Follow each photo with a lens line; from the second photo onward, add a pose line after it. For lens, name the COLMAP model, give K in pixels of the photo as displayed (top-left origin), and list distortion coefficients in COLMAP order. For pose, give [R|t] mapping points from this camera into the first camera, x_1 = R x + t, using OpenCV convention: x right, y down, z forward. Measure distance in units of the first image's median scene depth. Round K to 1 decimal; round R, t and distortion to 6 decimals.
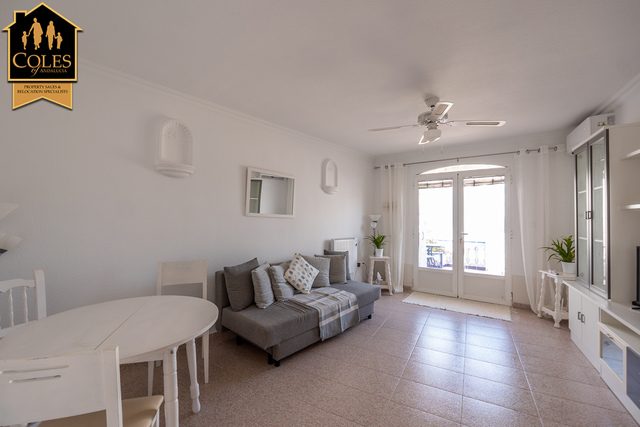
lens RADIAL K [[268.9, 0, 318.7], [0, 268.9, 214.9], [0, 0, 1]] dist [-0.001419, -0.000910]
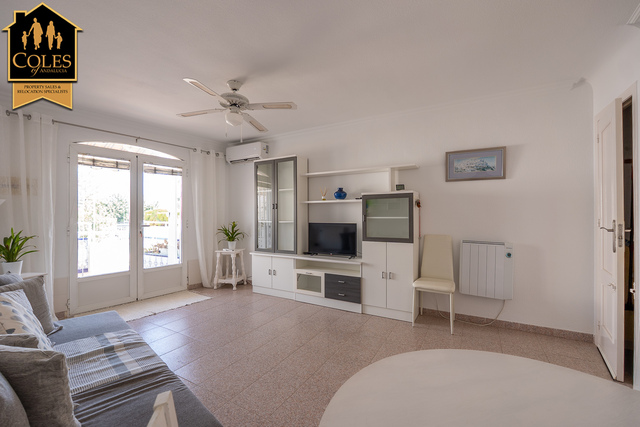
lens RADIAL K [[268.9, 0, 318.7], [0, 268.9, 214.9], [0, 0, 1]] dist [-0.001419, -0.000910]
pose [[0.021204, -0.006282, 0.999755, -0.358506], [-0.012102, 0.999905, 0.006539, 0.023825], [-0.999702, -0.012237, 0.021126, 0.445728]]
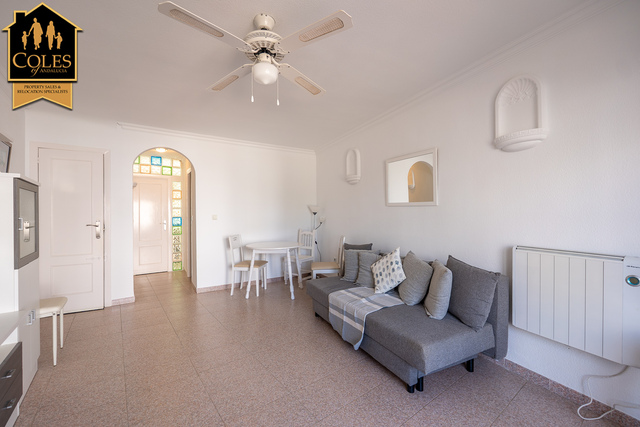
lens RADIAL K [[268.9, 0, 318.7], [0, 268.9, 214.9], [0, 0, 1]] dist [-0.001419, -0.000910]
pose [[-0.400784, -0.004212, -0.916163, 0.633825], [0.015207, 0.999821, -0.011249, 0.036978], [0.916046, -0.018440, -0.400648, 0.901973]]
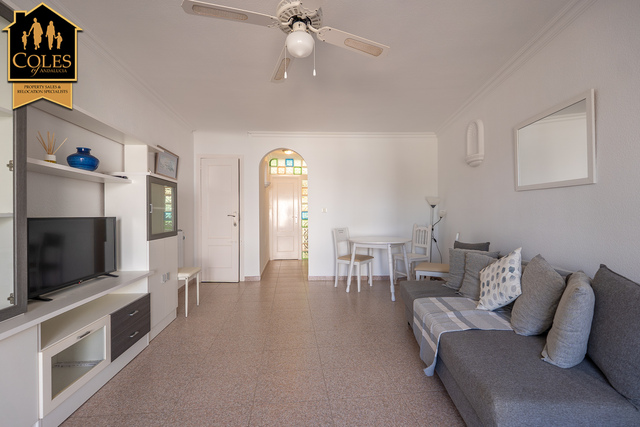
lens RADIAL K [[268.9, 0, 318.7], [0, 268.9, 214.9], [0, 0, 1]] dist [-0.001419, -0.000910]
pose [[-0.815957, -0.003243, -0.578104, 0.482601], [0.004089, 0.999927, -0.011380, 0.060687], [0.578099, -0.011650, -0.815884, 0.991523]]
